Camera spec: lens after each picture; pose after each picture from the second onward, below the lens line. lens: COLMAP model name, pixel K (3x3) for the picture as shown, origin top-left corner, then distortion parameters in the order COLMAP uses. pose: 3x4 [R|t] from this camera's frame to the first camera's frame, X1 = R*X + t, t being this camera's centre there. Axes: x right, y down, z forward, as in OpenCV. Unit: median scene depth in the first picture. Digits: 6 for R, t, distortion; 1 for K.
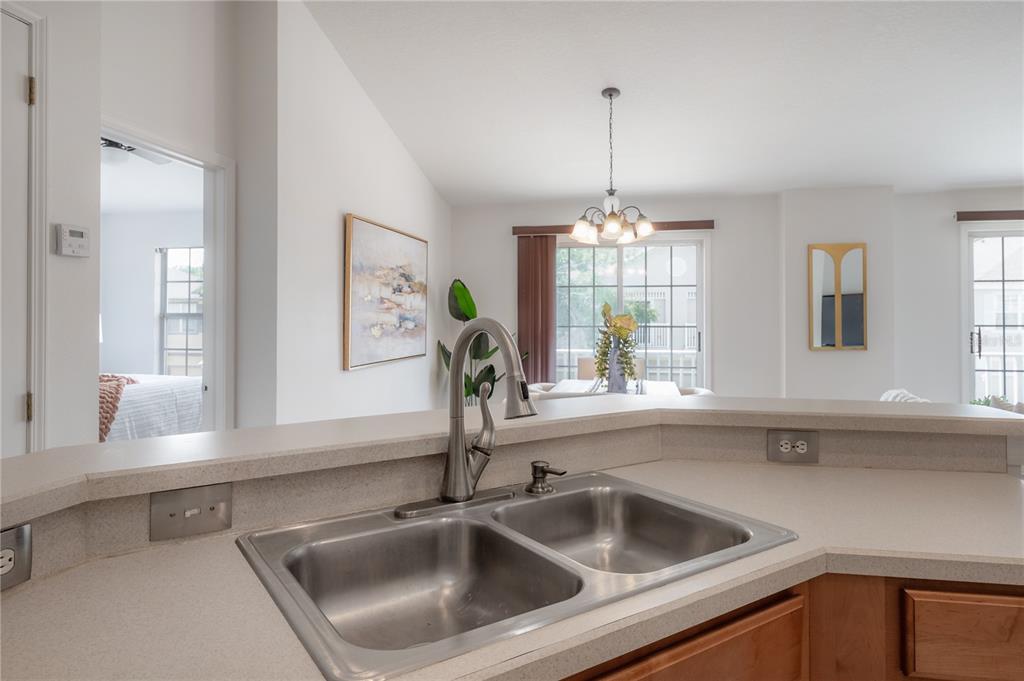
lens RADIAL K [[642.5, 0, 526.0], [0, 642.5, 310.7], [0, 0, 1]] dist [0.003289, 0.001496]
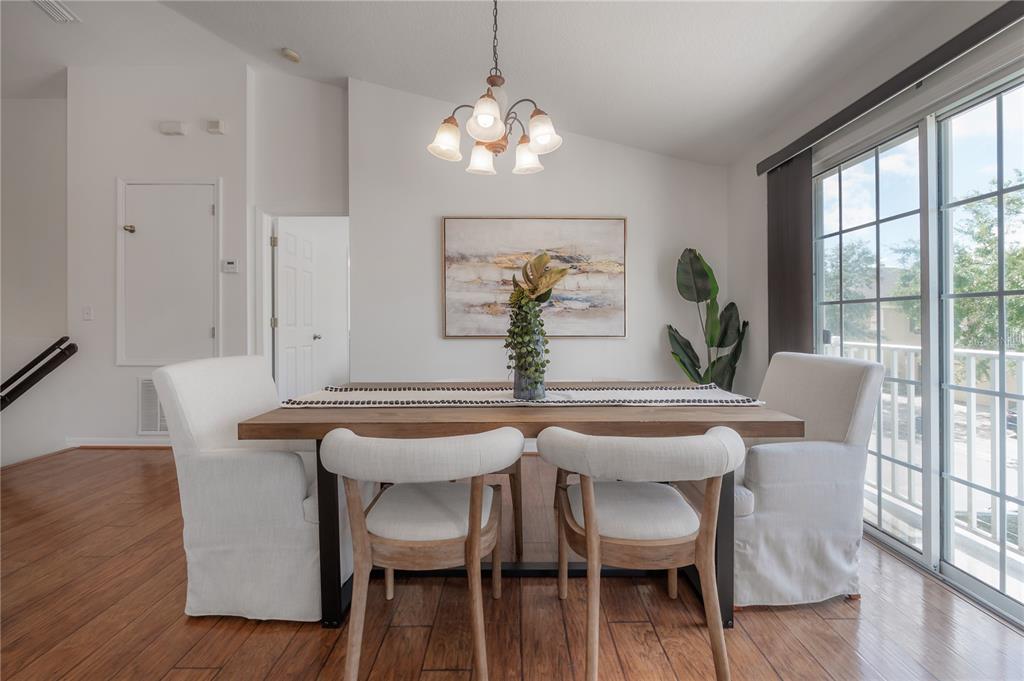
lens RADIAL K [[423.1, 0, 511.5], [0, 423.1, 322.9], [0, 0, 1]] dist [-0.001940, -0.000213]
pose [[0.193749, -0.007202, -0.981025, 0.479788], [0.009664, 0.999939, -0.005432, 0.055840], [0.981004, -0.008428, 0.193807, 0.808185]]
